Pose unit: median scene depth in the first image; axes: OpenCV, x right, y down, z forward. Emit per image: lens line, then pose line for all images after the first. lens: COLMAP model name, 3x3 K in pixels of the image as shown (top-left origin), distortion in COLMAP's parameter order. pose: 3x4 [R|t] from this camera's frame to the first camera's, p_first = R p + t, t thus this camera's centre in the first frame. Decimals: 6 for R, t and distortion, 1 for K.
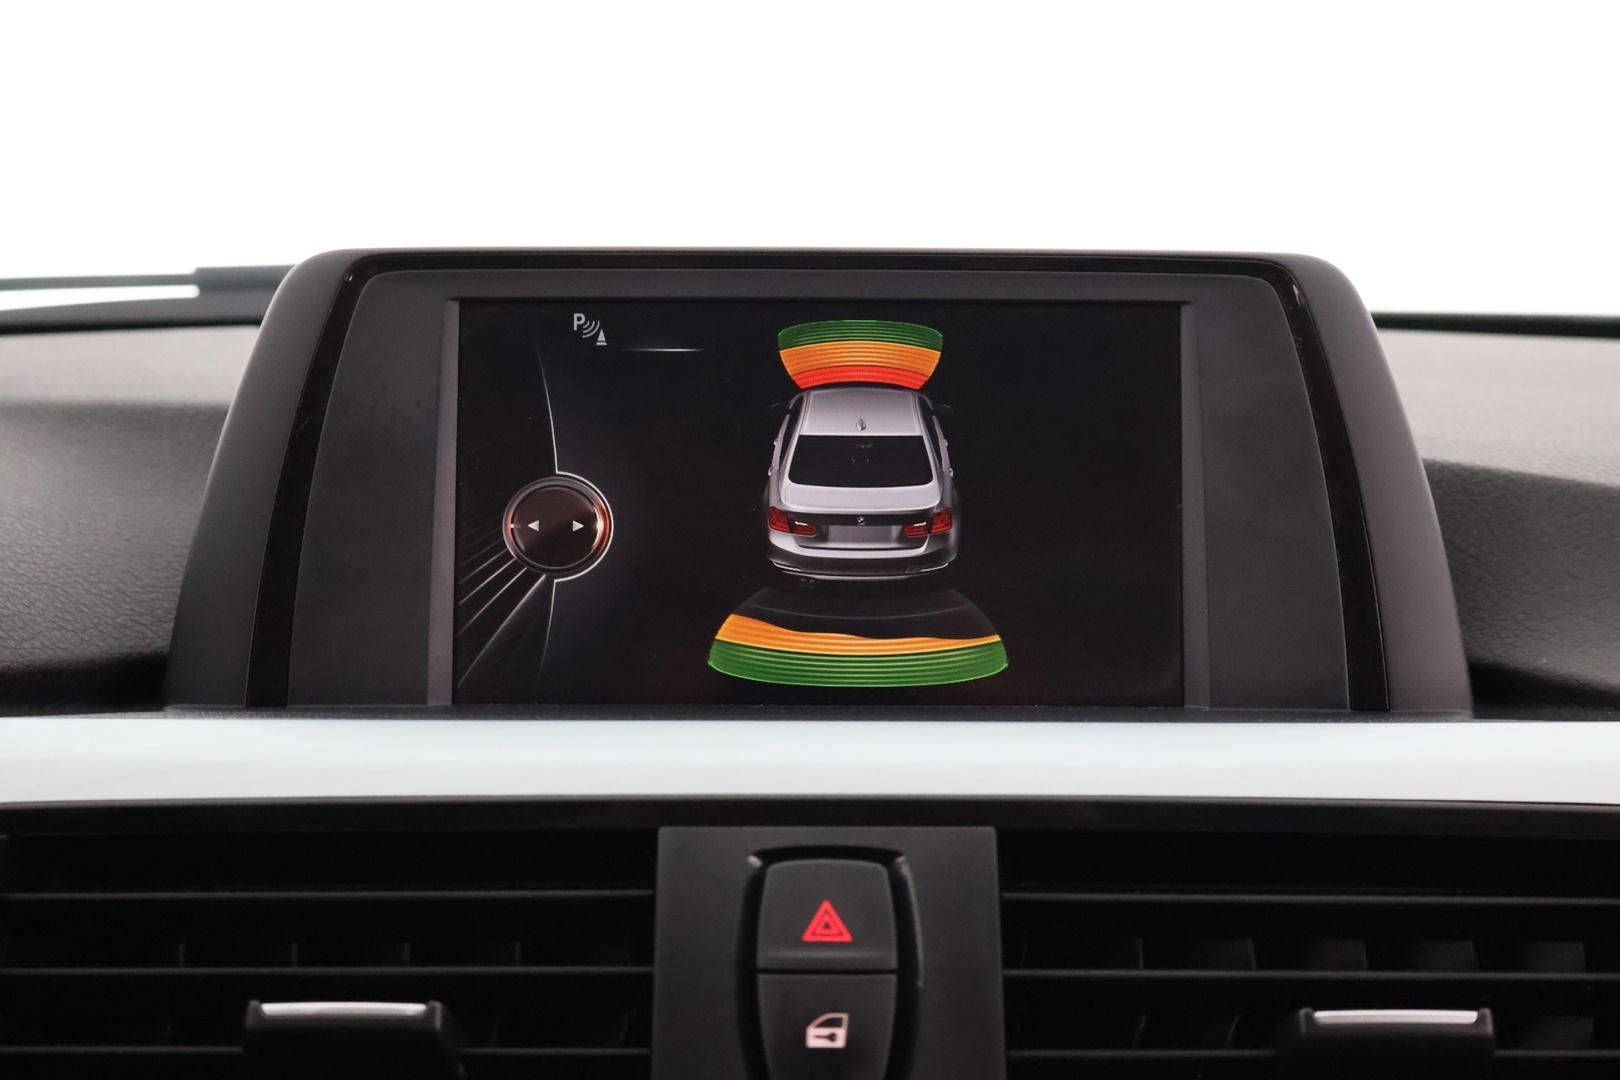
lens RADIAL K [[2179.4, 0, 810.0], [0, 2179.4, 540.0], [0, 0, 1]] dist [-0.001138, -0.012016]
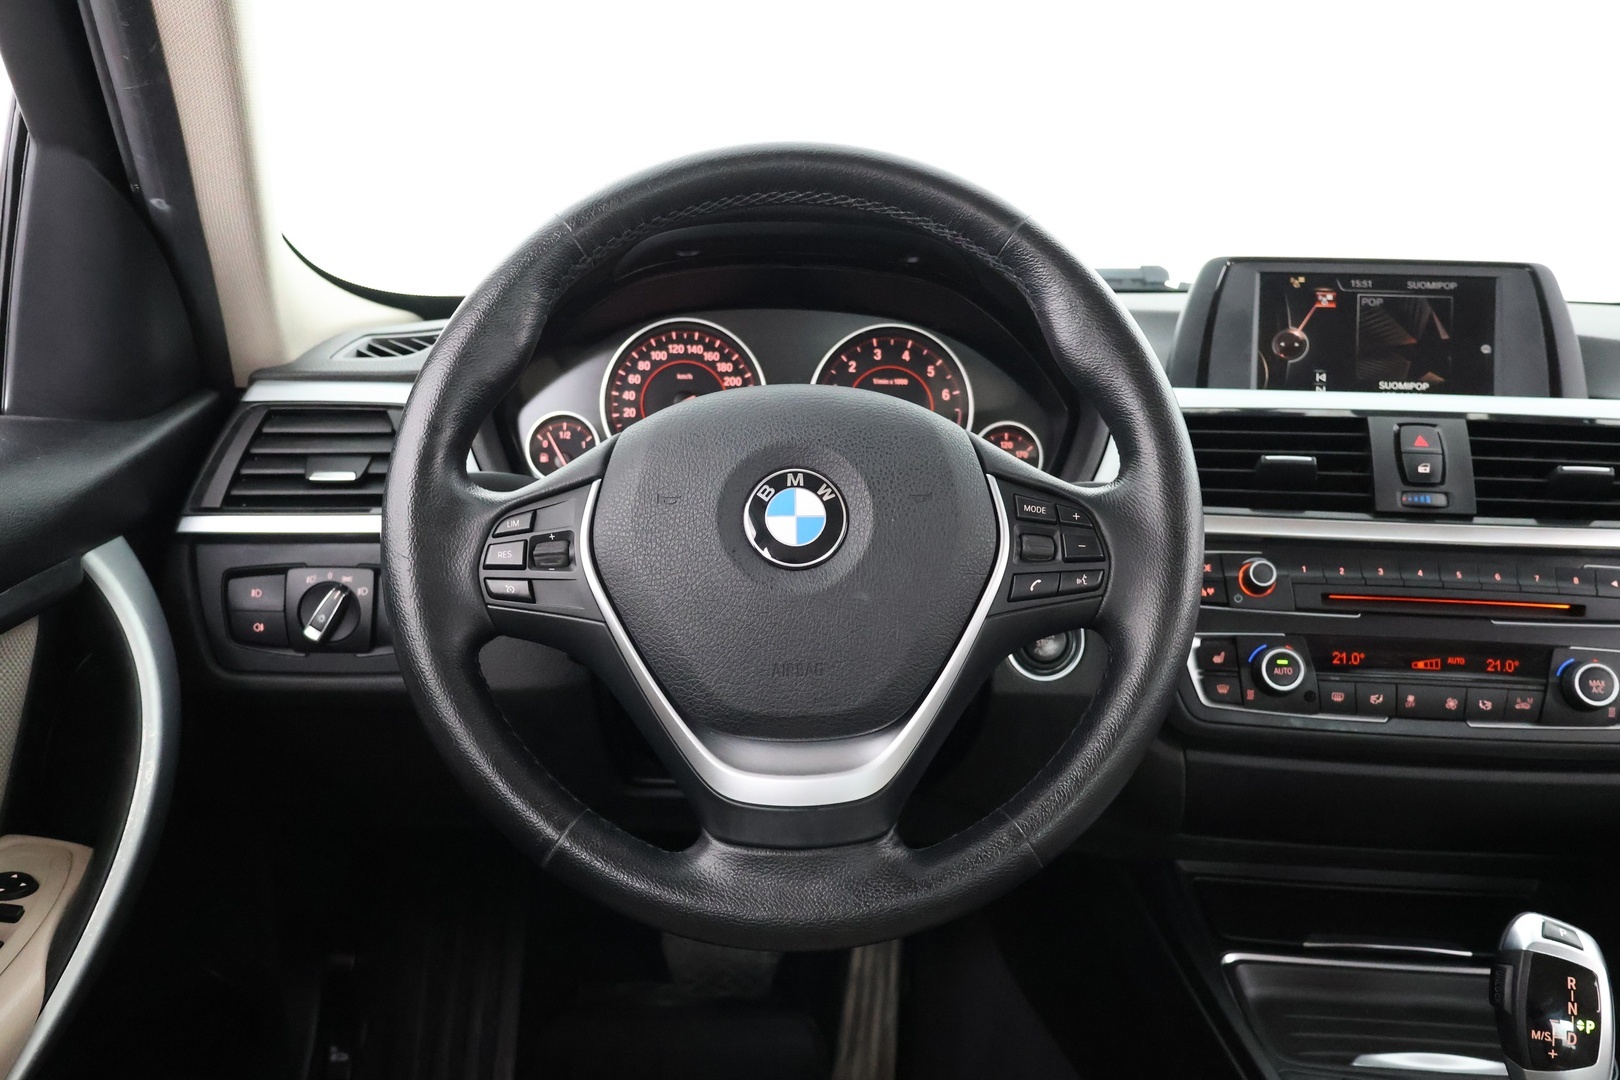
lens RADIAL K [[1464.7, 0, 810.0], [0, 1464.7, 540.0], [0, 0, 1]] dist [0.000399, 0.007589]
pose [[0.995465, 0.033099, -0.089179, -0.641221], [-0.030088, 0.998938, 0.034899, 0.234919], [0.090240, -0.032058, 0.995404, -1.246439]]
